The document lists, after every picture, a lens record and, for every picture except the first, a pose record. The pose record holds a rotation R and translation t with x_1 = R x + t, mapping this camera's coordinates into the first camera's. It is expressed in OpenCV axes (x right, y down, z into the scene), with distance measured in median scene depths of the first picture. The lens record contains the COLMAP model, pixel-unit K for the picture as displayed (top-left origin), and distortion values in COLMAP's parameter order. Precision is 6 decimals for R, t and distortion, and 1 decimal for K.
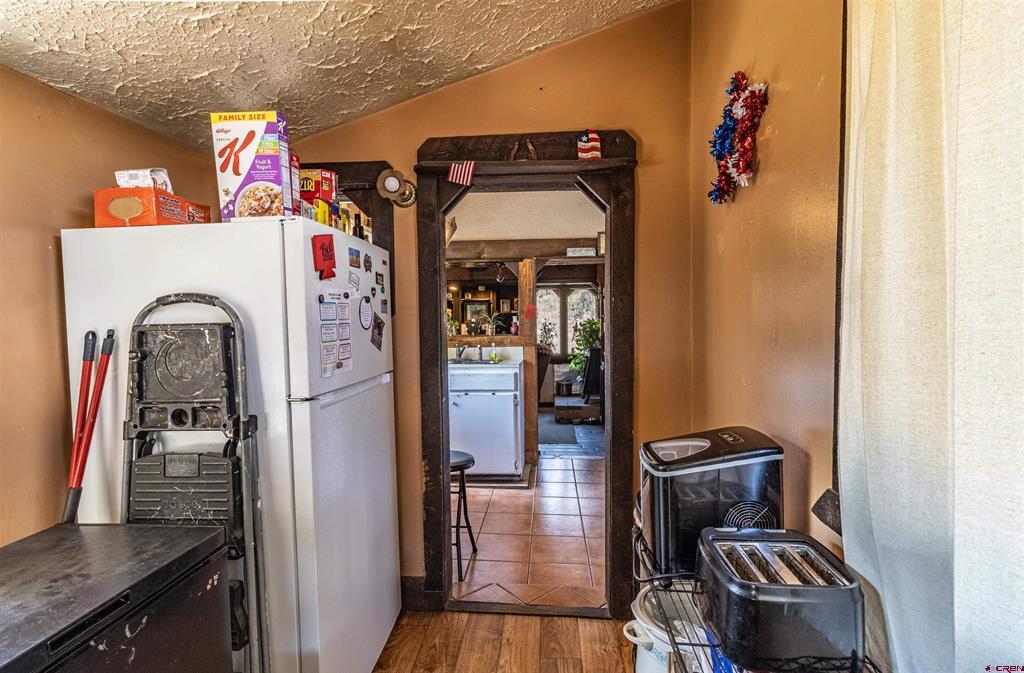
lens RADIAL K [[482.1, 0, 512.2], [0, 482.1, 337.1], [0, 0, 1]] dist [0.000092, 0.000004]
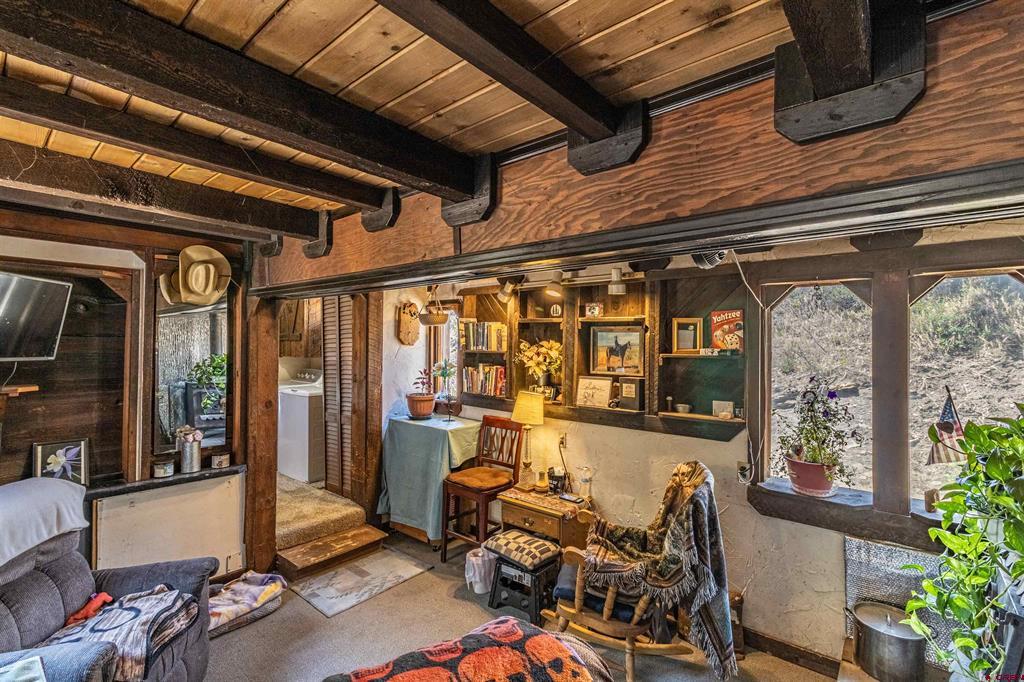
lens RADIAL K [[474.0, 0, 516.2], [0, 474.0, 340.5], [0, 0, 1]] dist [-0.002091, 0.001394]
pose [[0.814861, 0.008704, -0.579591, 0.148401], [-0.024691, 0.999501, -0.019703, -0.084568], [0.579131, 0.030365, 0.814669, 1.067425]]
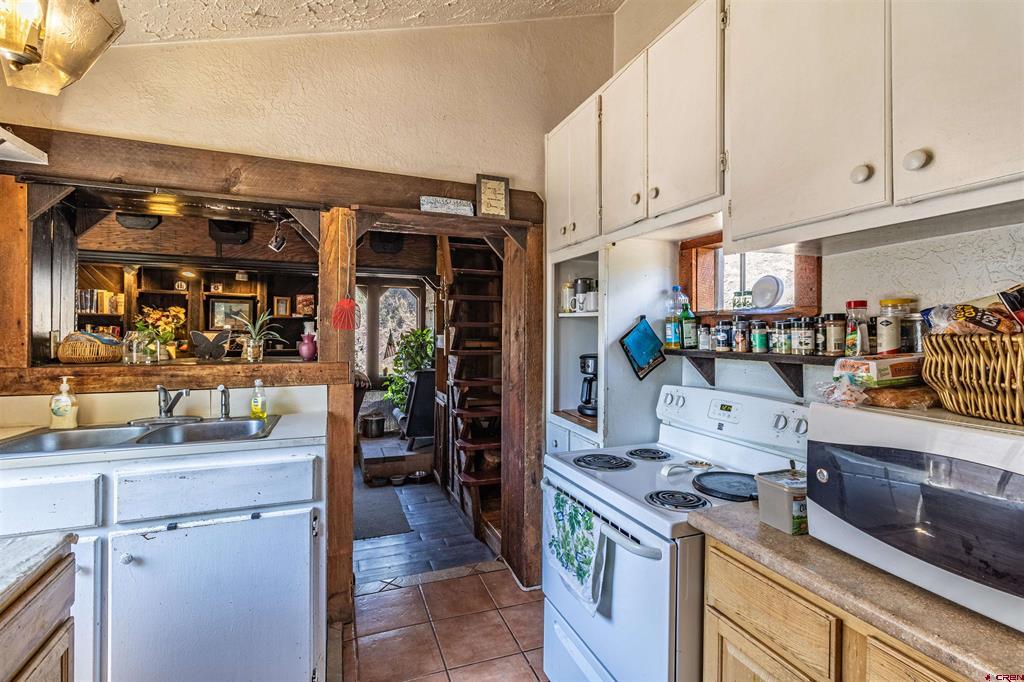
lens RADIAL K [[474.0, 0, 515.1], [0, 474.0, 332.2], [0, 0, 1]] dist [-0.002091, 0.001394]
pose [[0.900098, 0.015233, 0.435421, -0.015341], [-0.003470, 0.999608, -0.027799, -0.019638], [-0.435674, 0.023511, 0.899798, 0.456246]]
